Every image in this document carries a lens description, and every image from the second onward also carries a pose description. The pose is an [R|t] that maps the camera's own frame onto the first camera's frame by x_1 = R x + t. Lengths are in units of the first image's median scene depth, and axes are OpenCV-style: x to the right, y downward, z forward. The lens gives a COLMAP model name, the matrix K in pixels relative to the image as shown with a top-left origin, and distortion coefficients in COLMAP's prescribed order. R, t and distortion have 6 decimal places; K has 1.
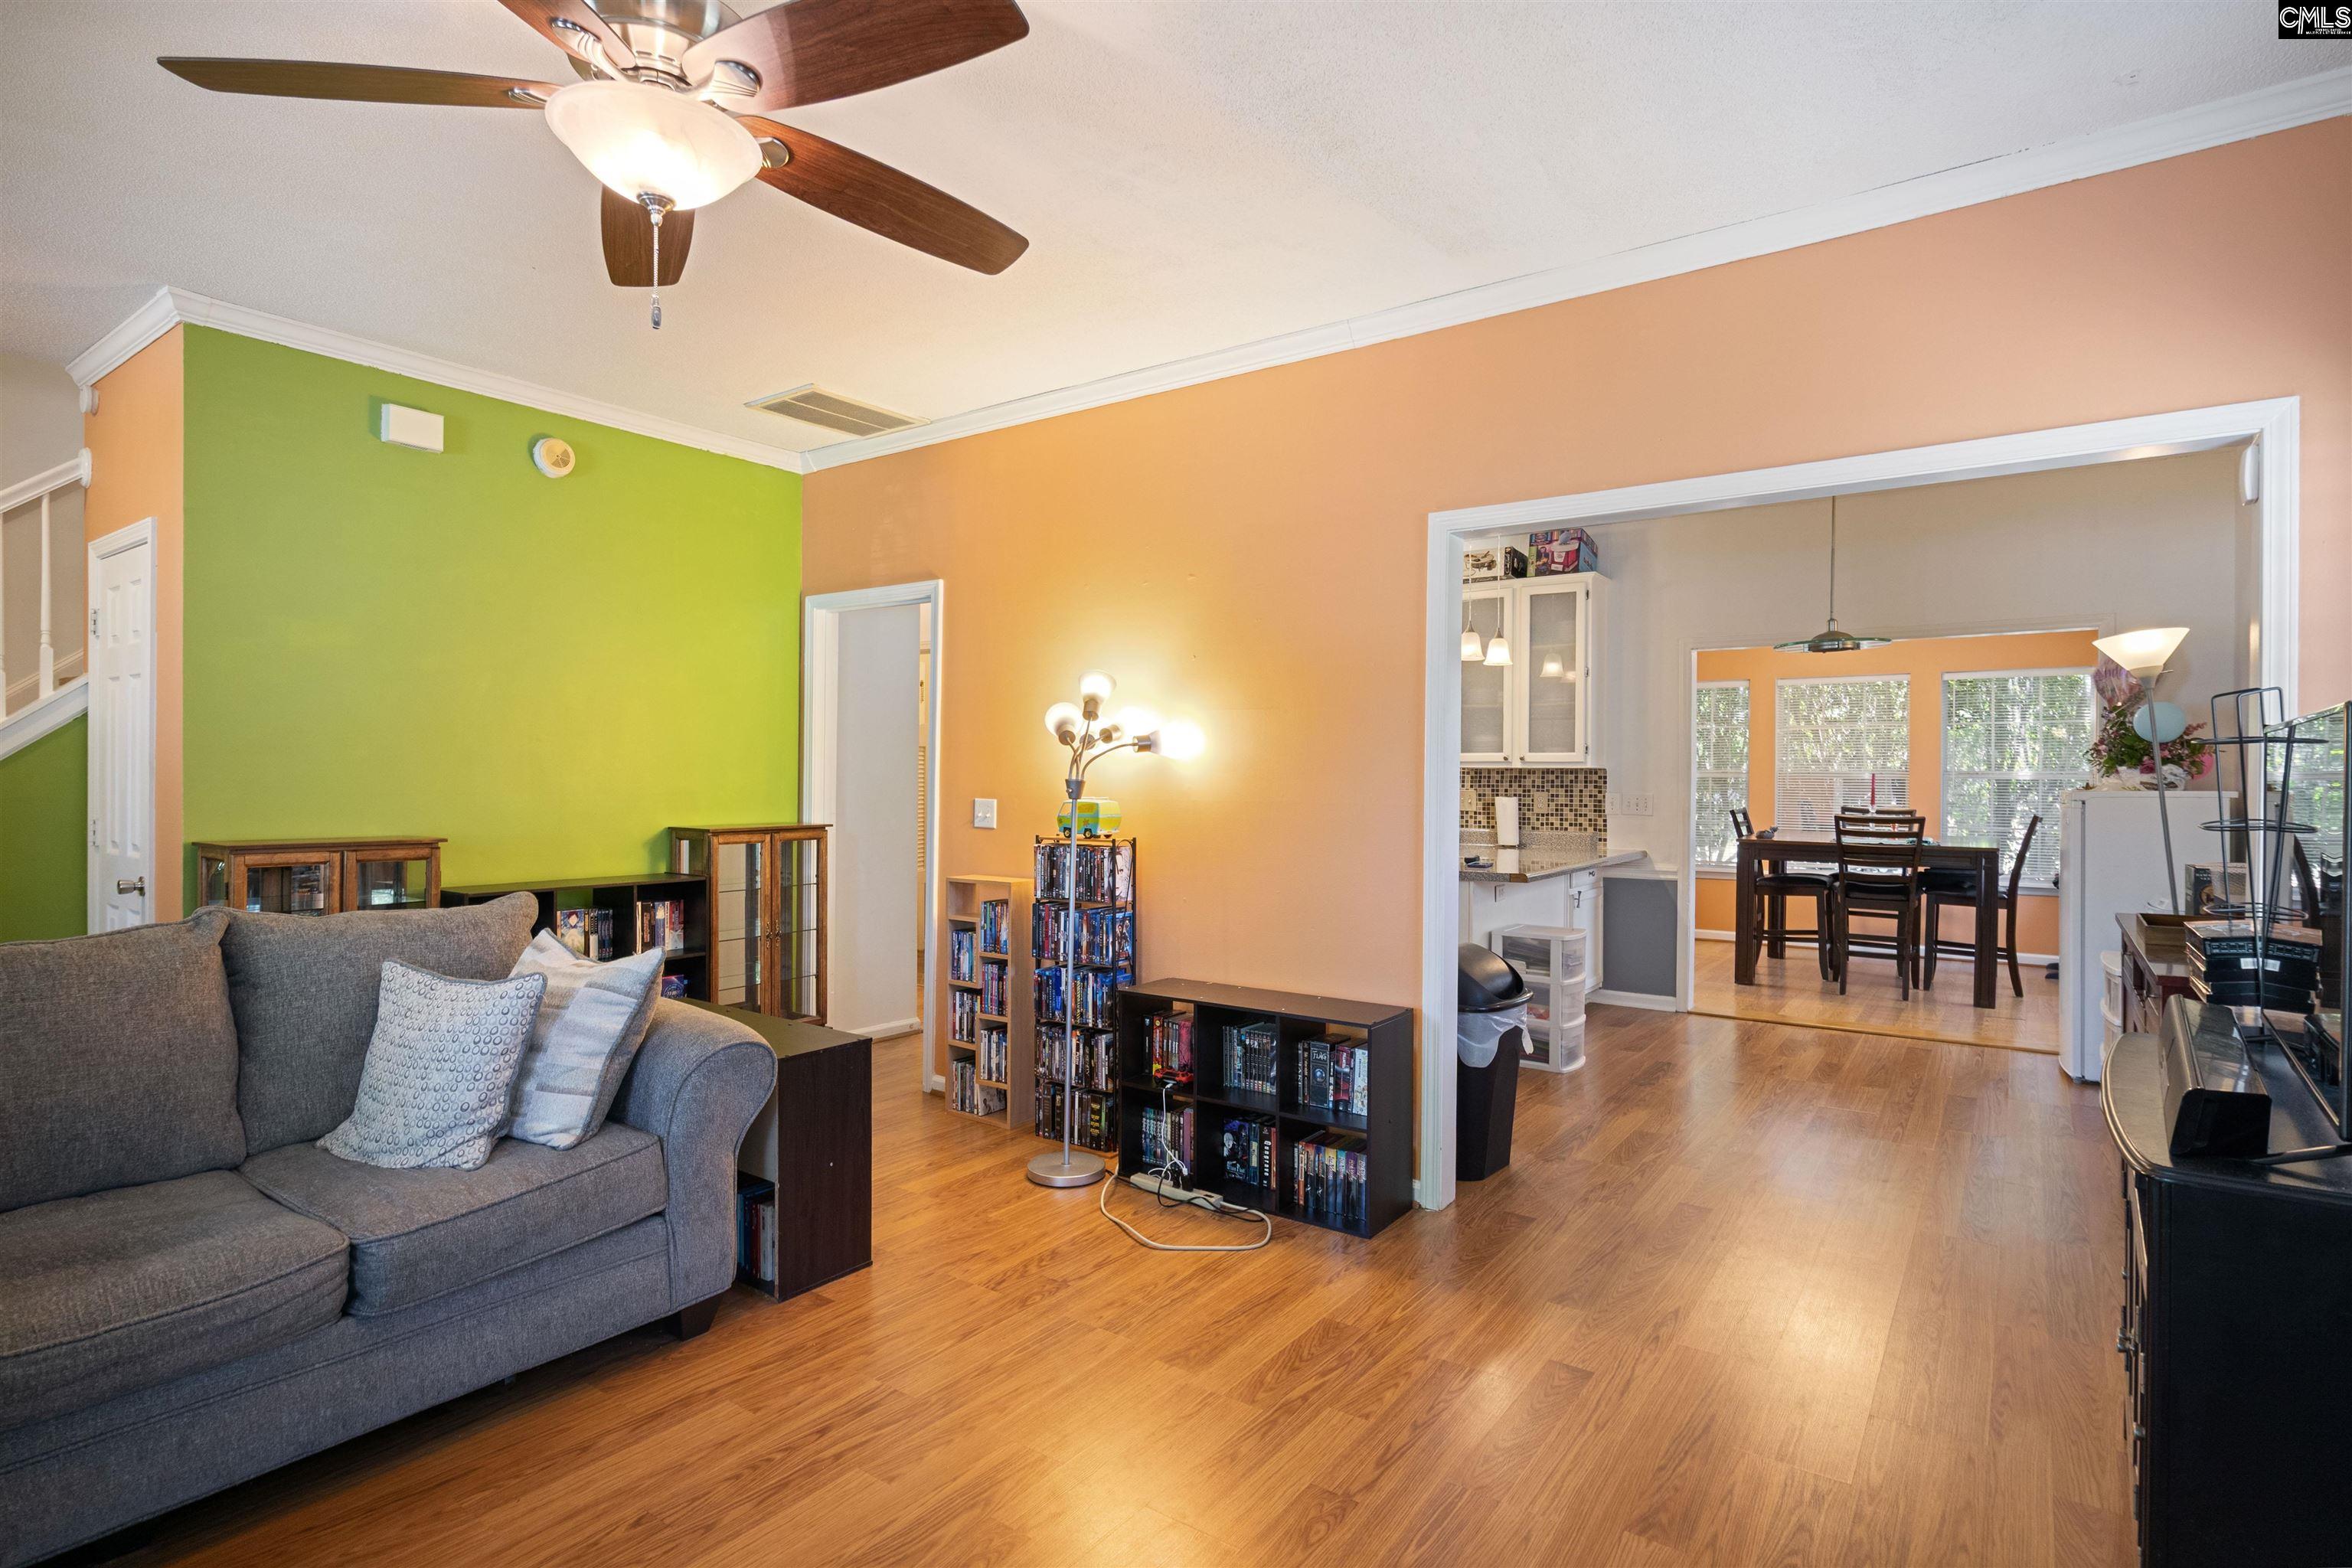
lens RADIAL K [[1194.2, 0, 1170.6], [0, 1194.2, 788.0], [0, 0, 1]] dist [0.000450, -0.000102]
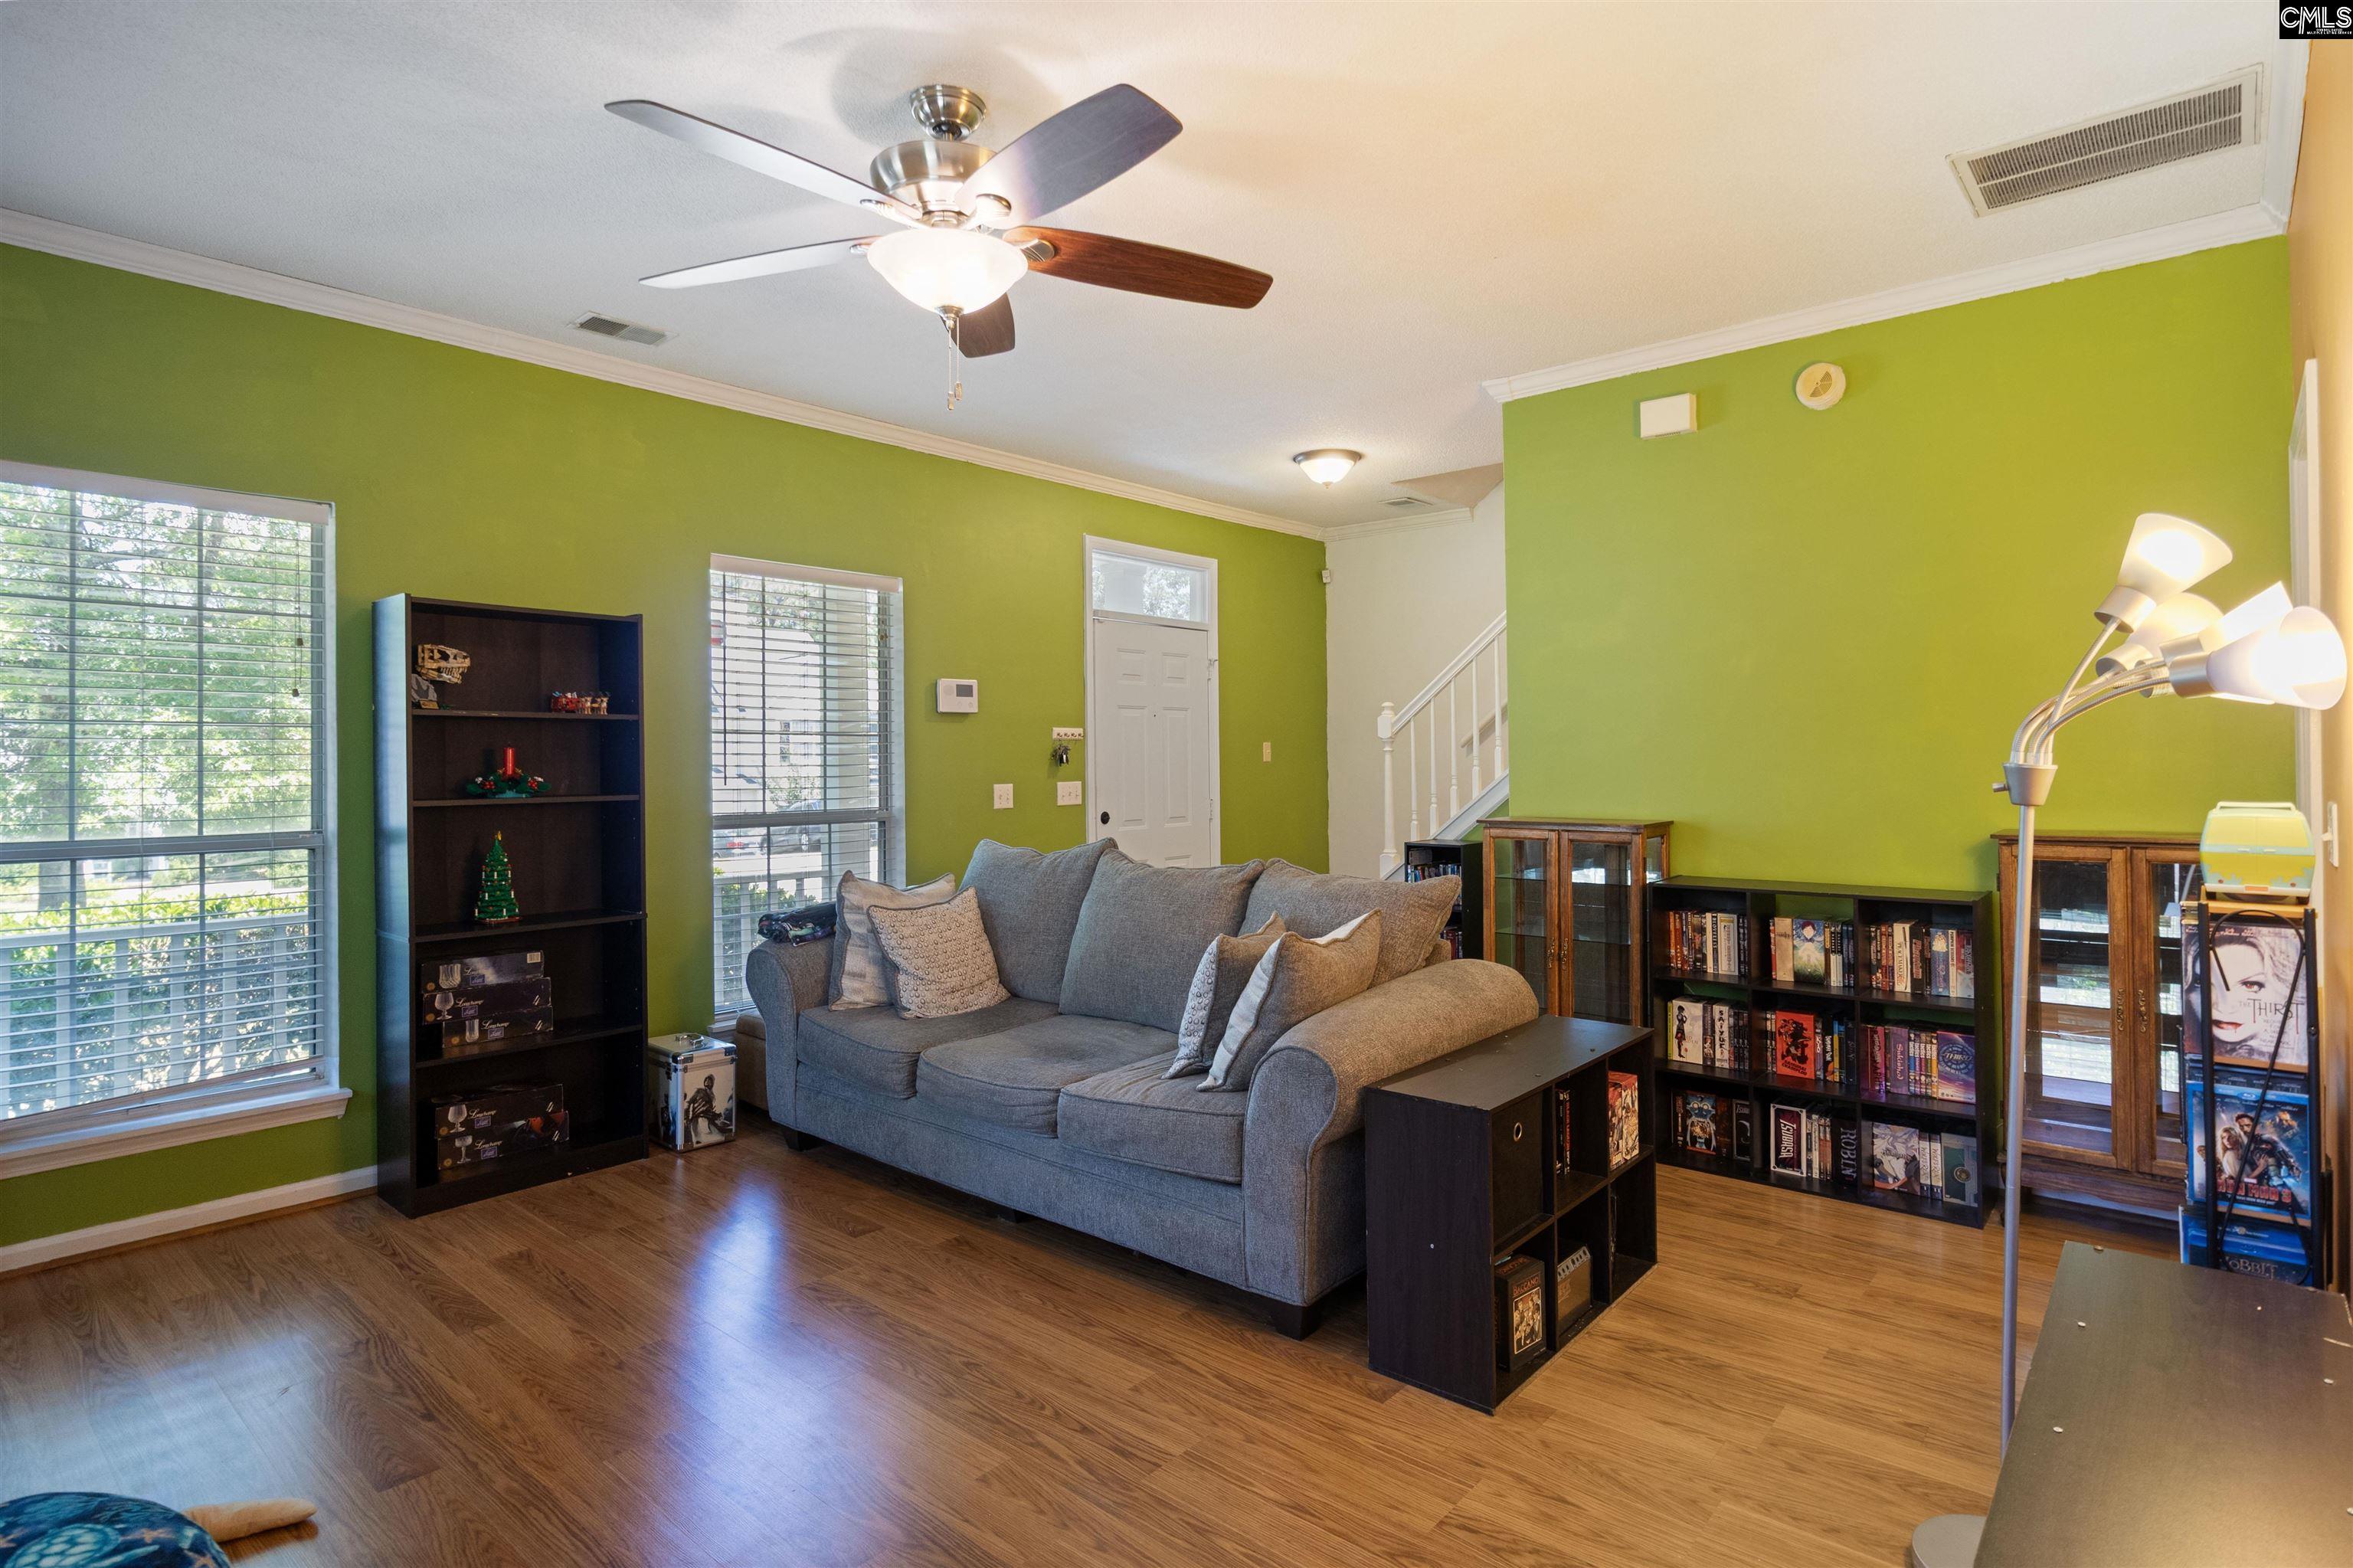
lens RADIAL K [[1194.7, 0, 1166.0], [0, 1194.7, 747.5], [0, 0, 1]] dist [0.000450, -0.000102]
pose [[-0.090885, -0.016801, -0.995720, 0.506269], [0.000119, 0.999857, -0.016882, -0.006228], [0.995861, -0.001653, -0.090870, 0.842798]]
